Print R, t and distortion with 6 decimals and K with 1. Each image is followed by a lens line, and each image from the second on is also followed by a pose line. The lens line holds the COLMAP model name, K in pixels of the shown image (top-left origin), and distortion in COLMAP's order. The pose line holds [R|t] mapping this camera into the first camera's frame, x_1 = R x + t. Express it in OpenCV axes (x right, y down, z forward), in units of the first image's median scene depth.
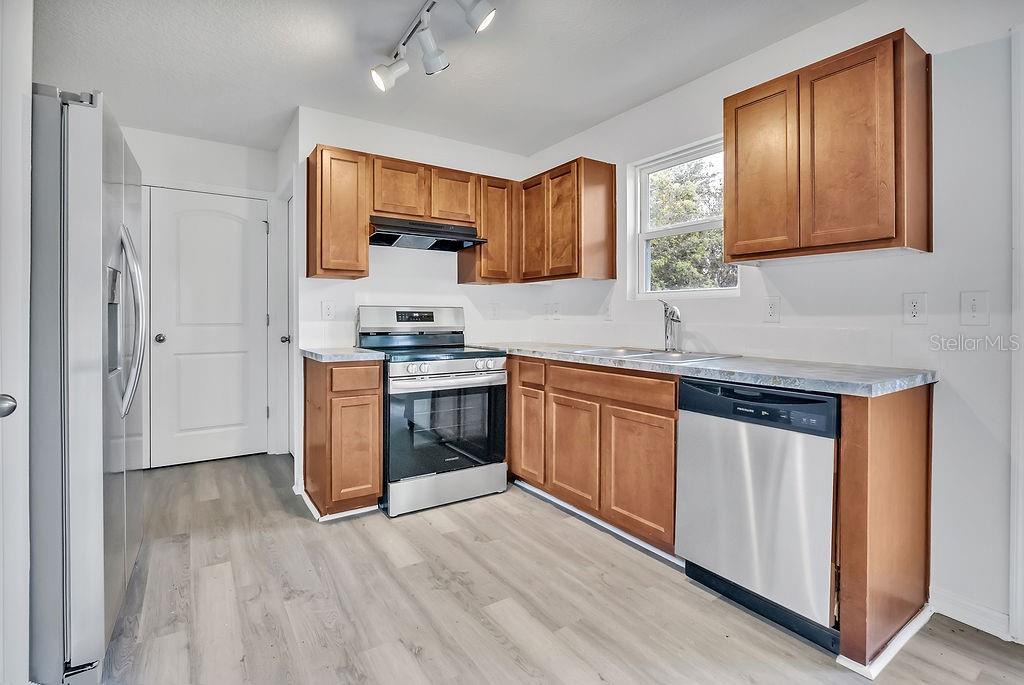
lens RADIAL K [[479.8, 0, 518.9], [0, 479.8, 323.6], [0, 0, 1]] dist [-0.015366, -0.000096]
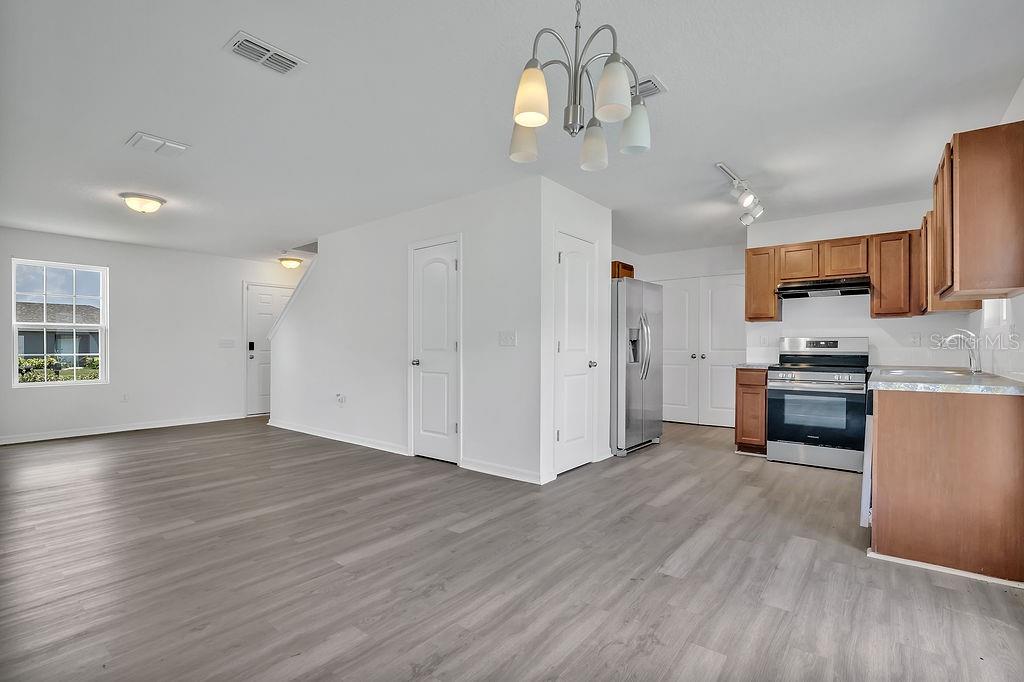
lens RADIAL K [[475.5, 0, 510.4], [0, 475.5, 344.7], [0, 0, 1]] dist [-0.012558, -0.000017]
pose [[0.295636, -0.005269, -0.955286, 0.965080], [-0.013750, 0.999858, -0.009770, 0.014909], [0.955202, 0.016024, 0.295521, -0.356019]]
